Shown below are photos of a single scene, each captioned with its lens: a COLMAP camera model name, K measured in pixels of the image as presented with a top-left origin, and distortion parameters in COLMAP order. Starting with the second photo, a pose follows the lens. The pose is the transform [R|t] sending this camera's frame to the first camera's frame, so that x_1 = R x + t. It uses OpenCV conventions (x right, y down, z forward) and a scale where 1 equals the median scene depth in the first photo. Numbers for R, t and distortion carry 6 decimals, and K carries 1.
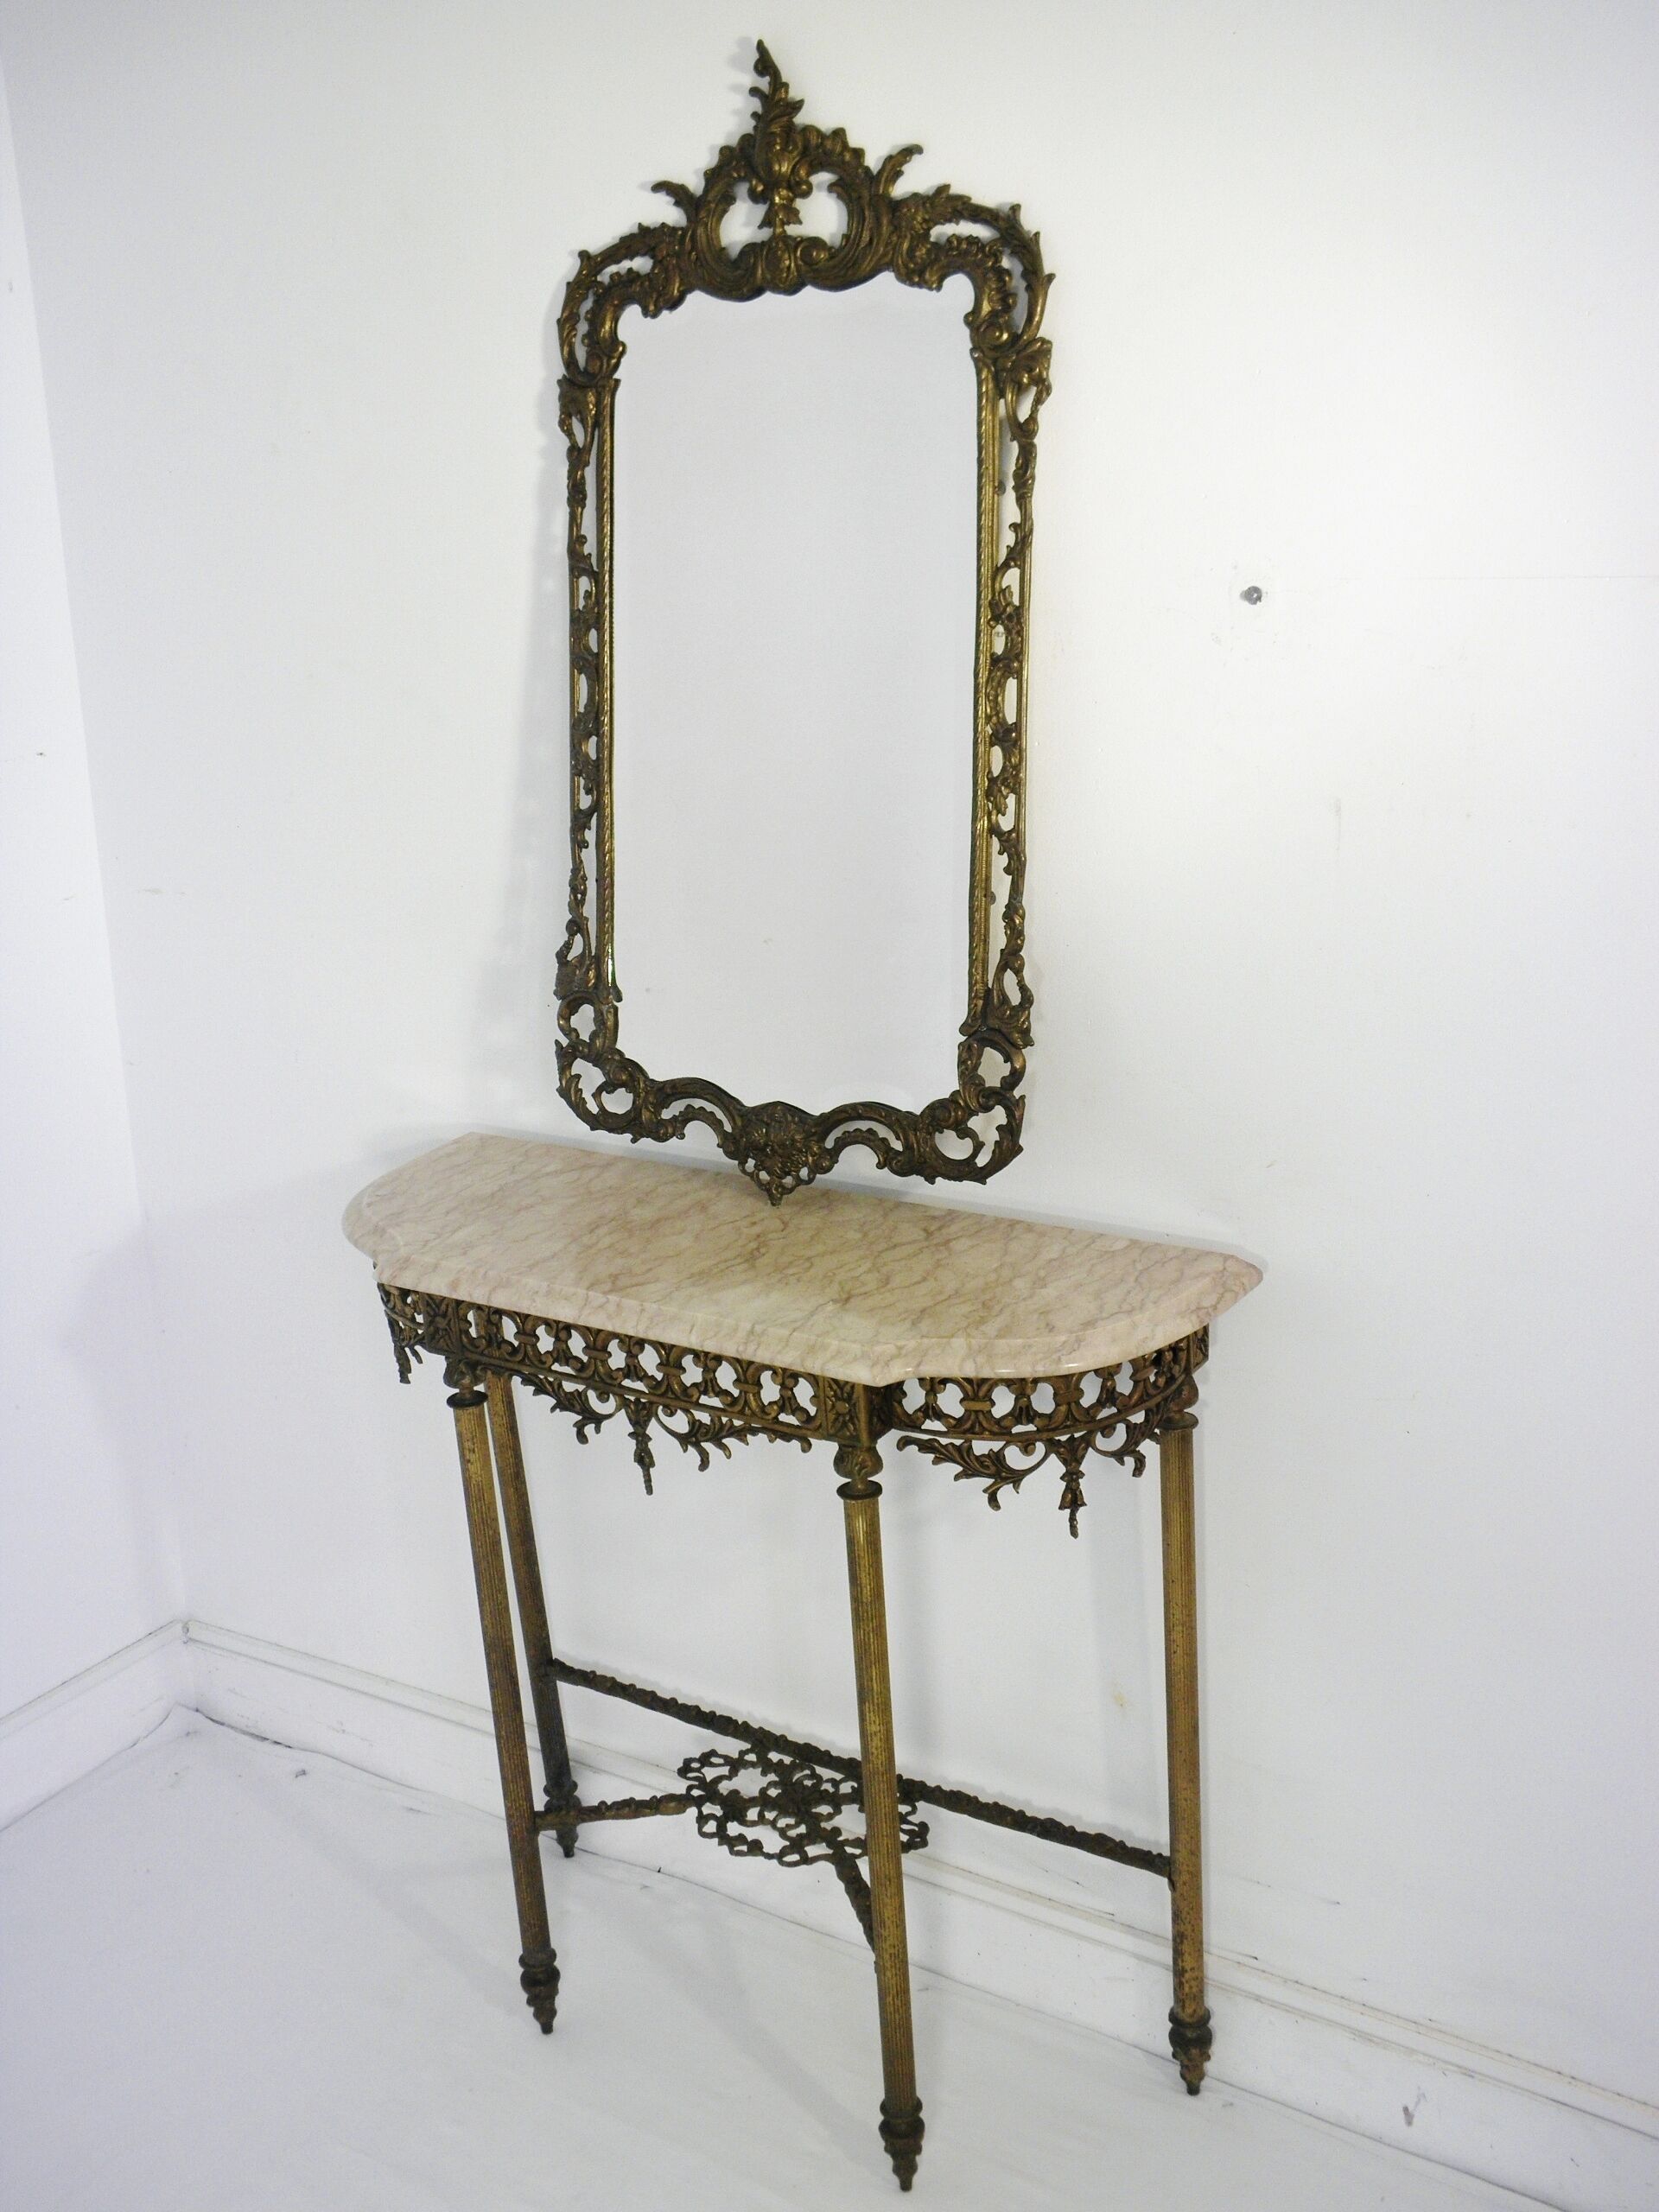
lens RADIAL K [[2388.5, 0, 820.9], [0, 2388.5, 1198.6], [0, 0, 1]] dist [-0.011127, 0.000000]
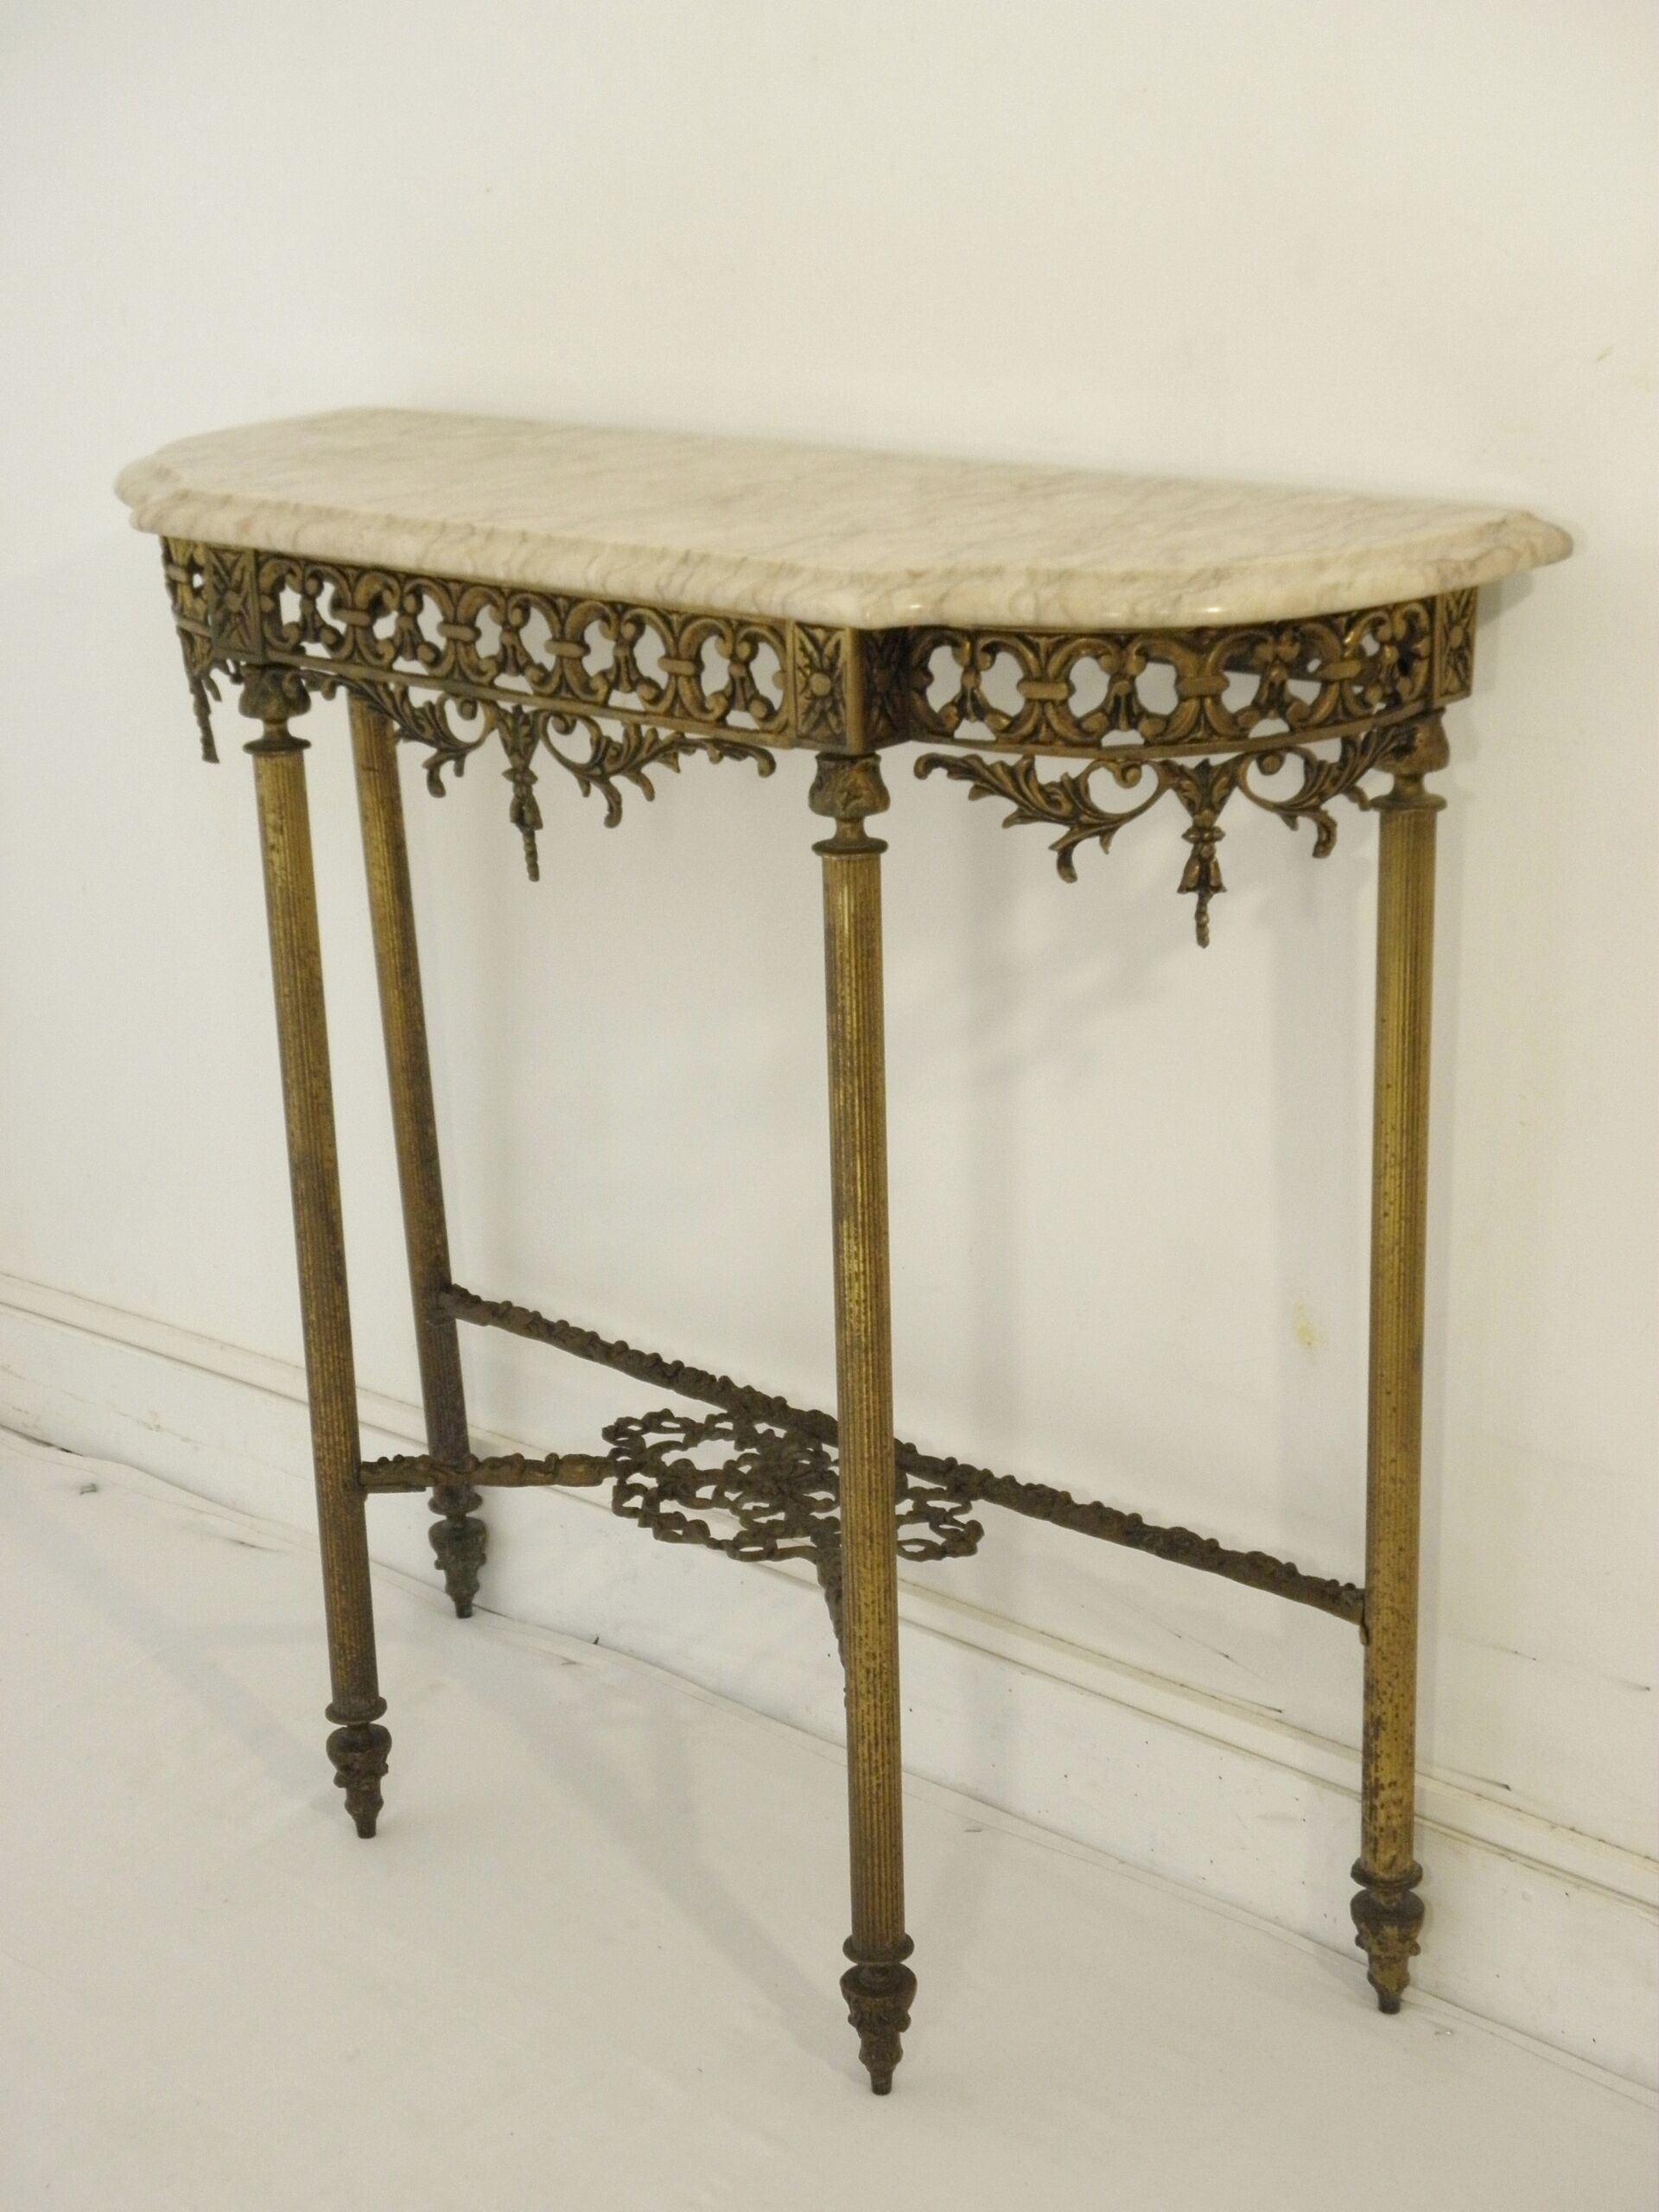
lens RADIAL K [[3369.9, 0, 827.6], [0, 3369.9, 1148.5], [0, 0, 1]] dist [0.116589, 0.000000]
pose [[0.991283, 0.075128, -0.108227, 0.093750], [-0.075615, 0.997137, -0.000399, 0.172254], [0.107887, 0.008579, 0.994126, 0.136634]]
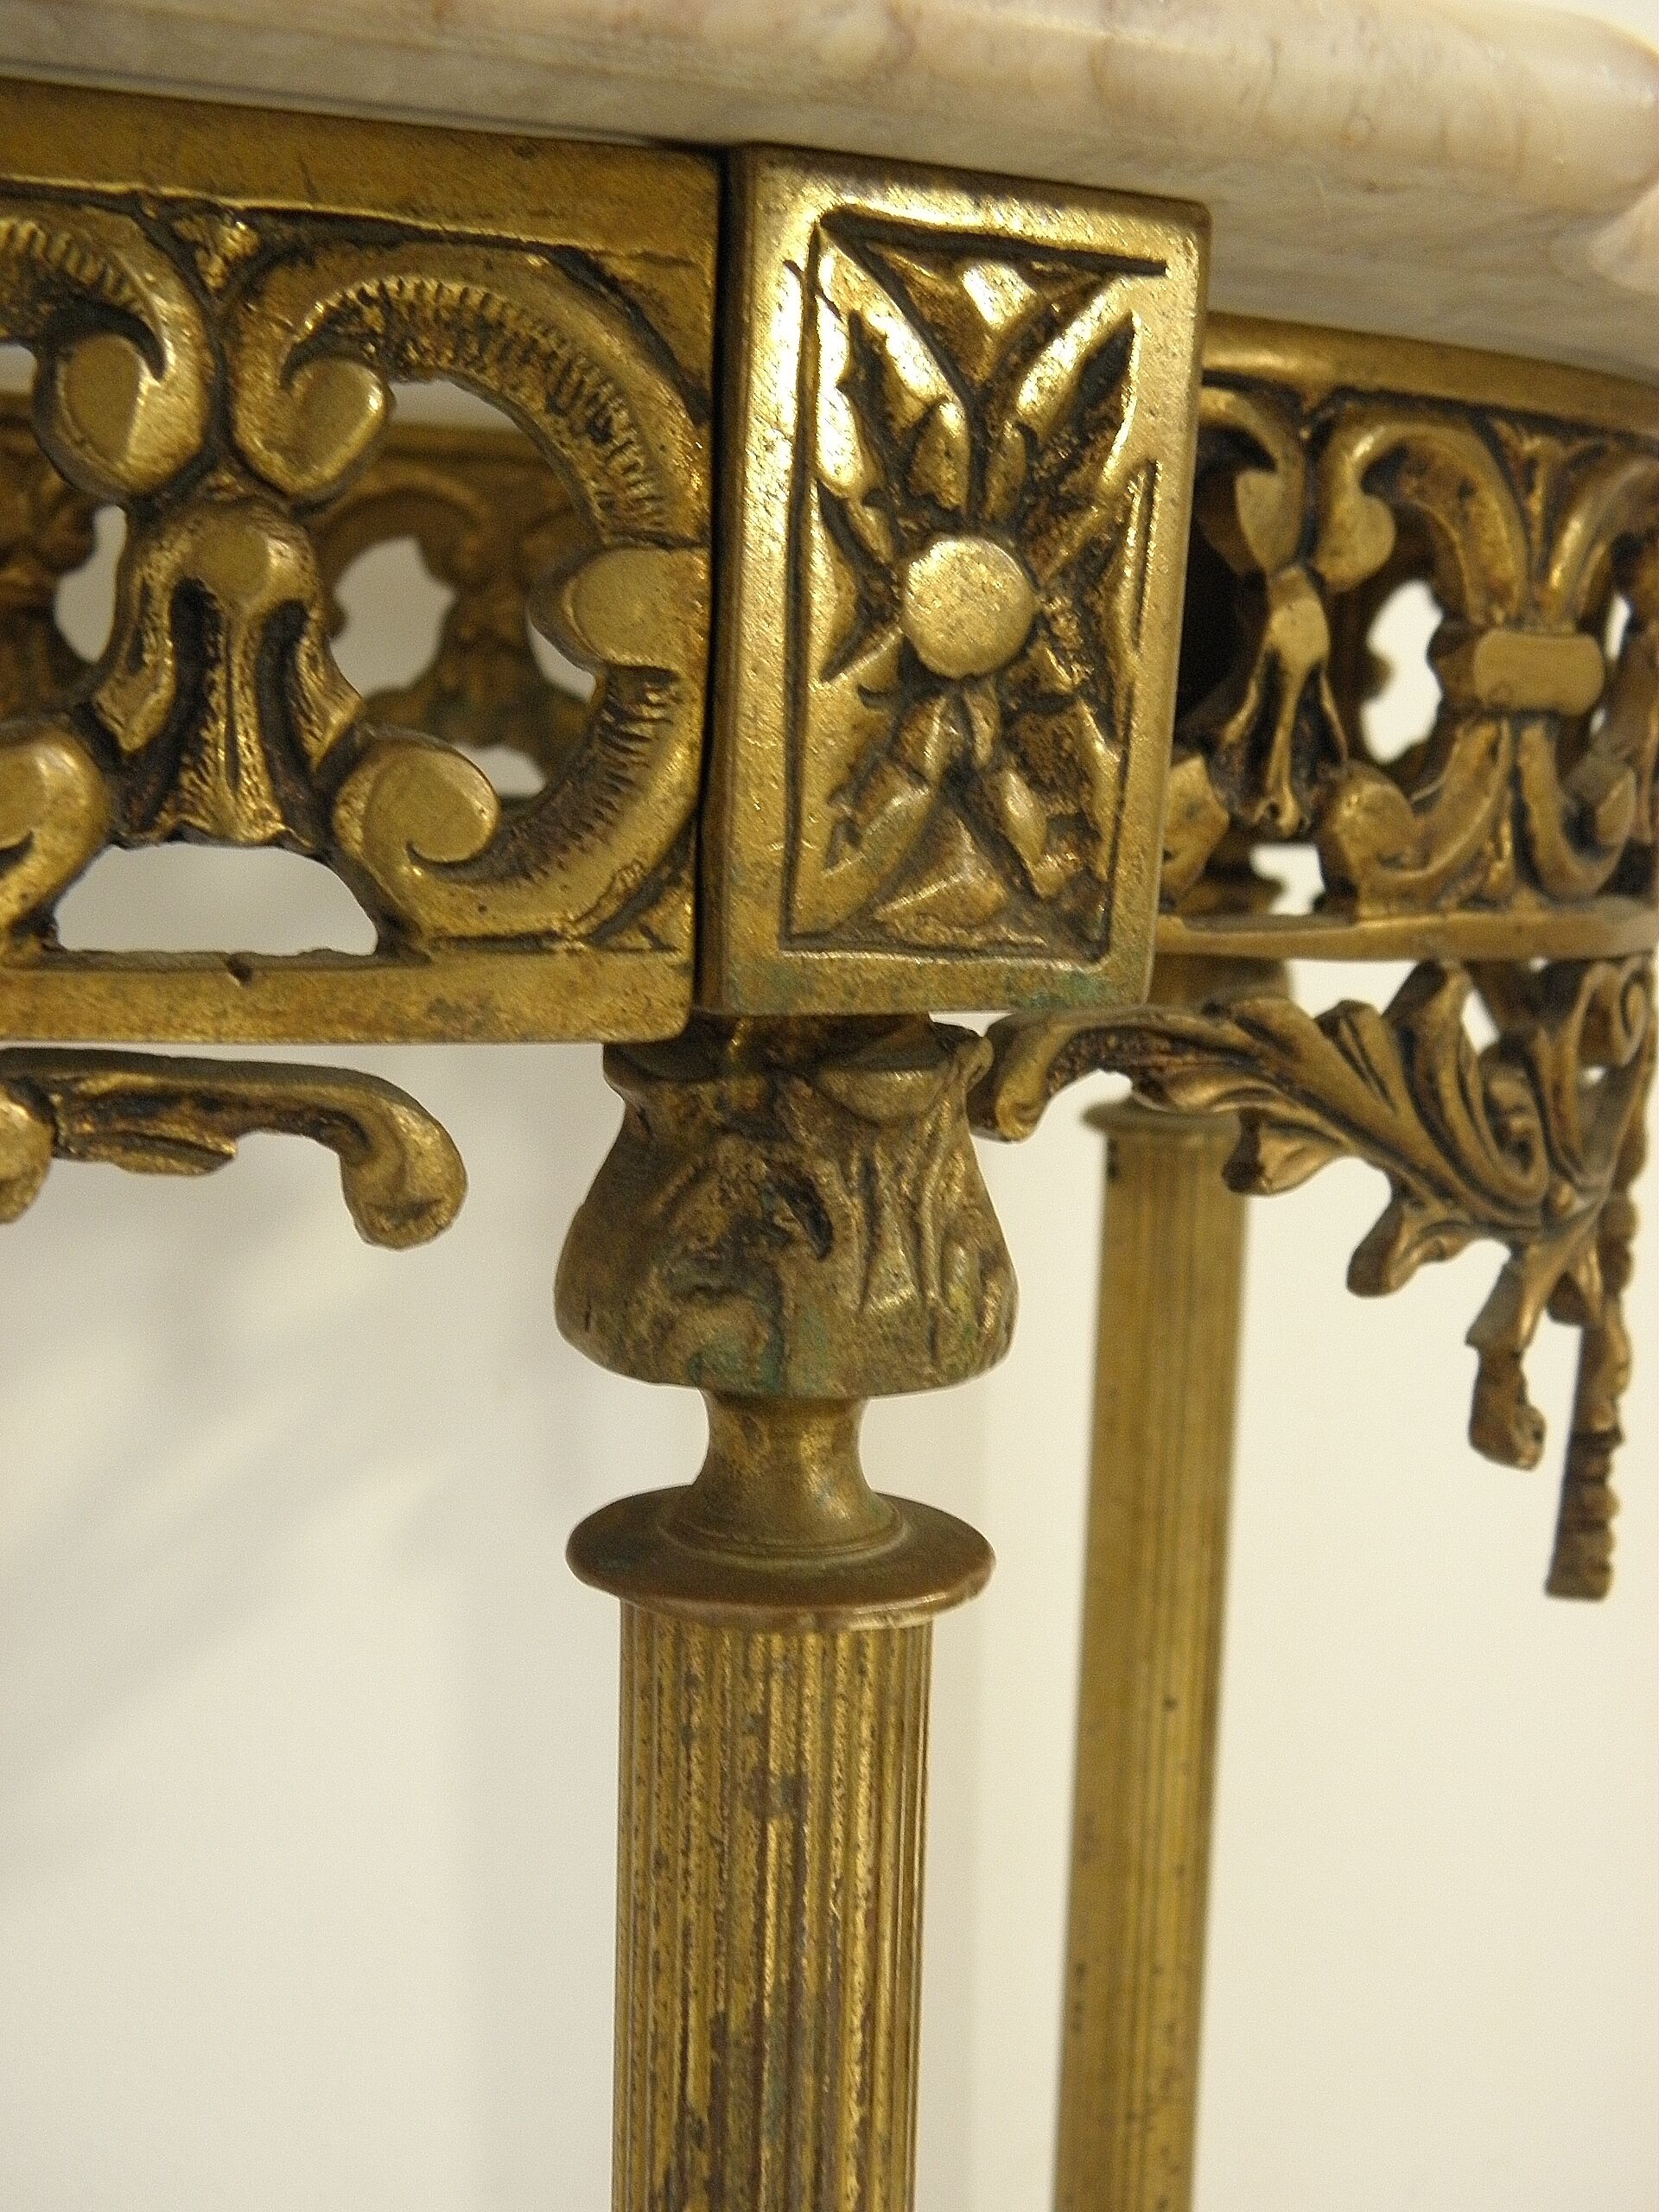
lens RADIAL K [[2775.5, 0, 825.2], [0, 2775.5, 1099.0], [0, 0, 1]] dist [-0.000582, 0.000000]
pose [[0.559161, -0.033771, 0.828371, -0.077351], [0.202028, 0.974600, -0.096638, 0.099652], [-0.804067, 0.221390, 0.551781, 0.800579]]
